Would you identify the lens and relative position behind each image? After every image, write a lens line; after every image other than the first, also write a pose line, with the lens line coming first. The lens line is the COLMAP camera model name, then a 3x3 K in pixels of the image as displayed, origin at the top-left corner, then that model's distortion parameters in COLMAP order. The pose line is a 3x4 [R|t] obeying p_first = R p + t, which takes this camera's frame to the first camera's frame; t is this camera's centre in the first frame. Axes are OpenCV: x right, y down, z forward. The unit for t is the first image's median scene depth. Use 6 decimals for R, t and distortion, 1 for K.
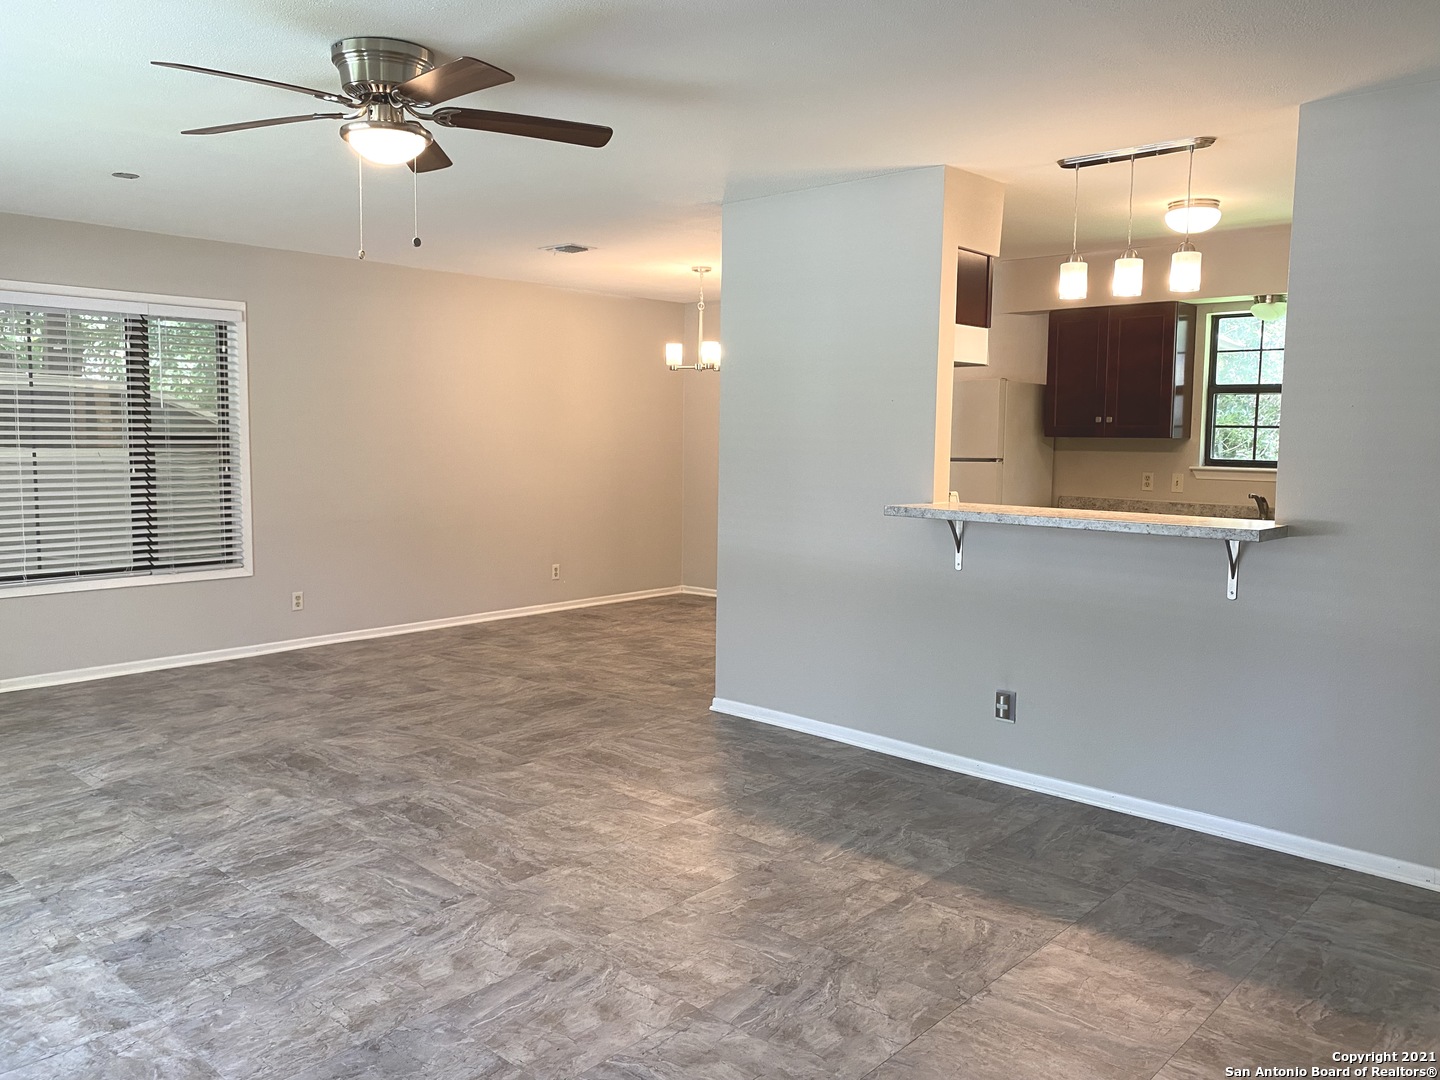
lens RADIAL K [[1103.0, 0, 712.6], [0, 1103.0, 542.8], [0, 0, 1]] dist [-0.026137, 0.045154]
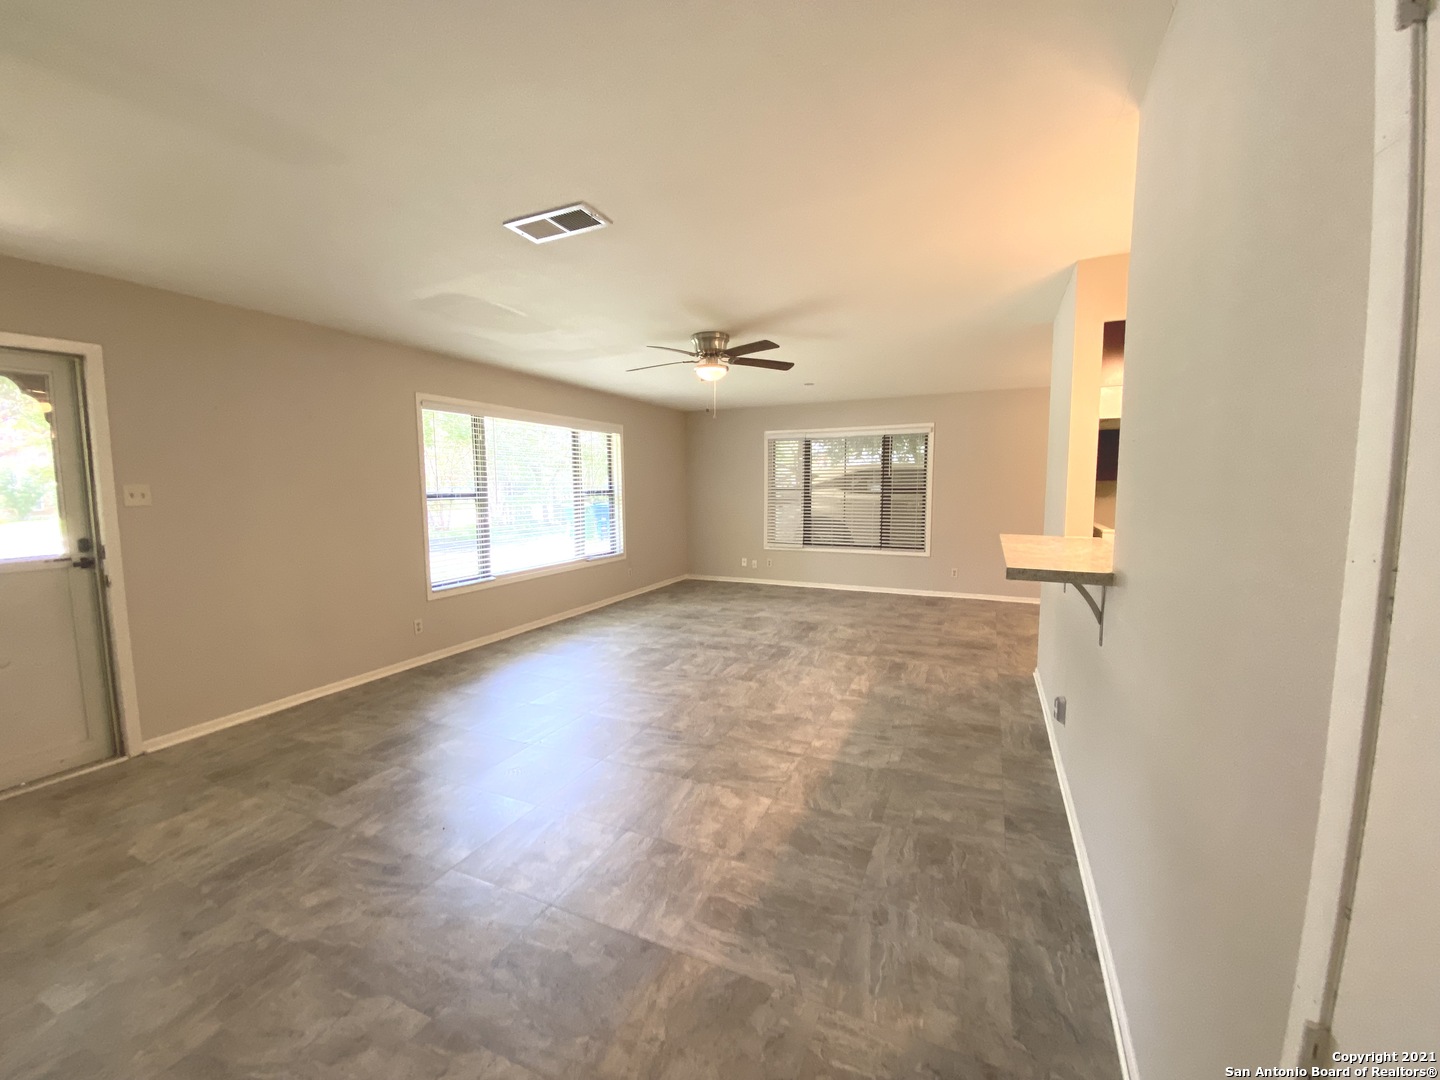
lens RADIAL K [[581.2, 0, 727.0], [0, 581.2, 537.7], [0, 0, 1]] dist [0.010822, -0.002711]
pose [[0.337187, 0.080616, -0.937980, 0.850027], [-0.102466, 0.993551, 0.048557, -0.038571], [0.935845, 0.079738, 0.343273, 0.500127]]
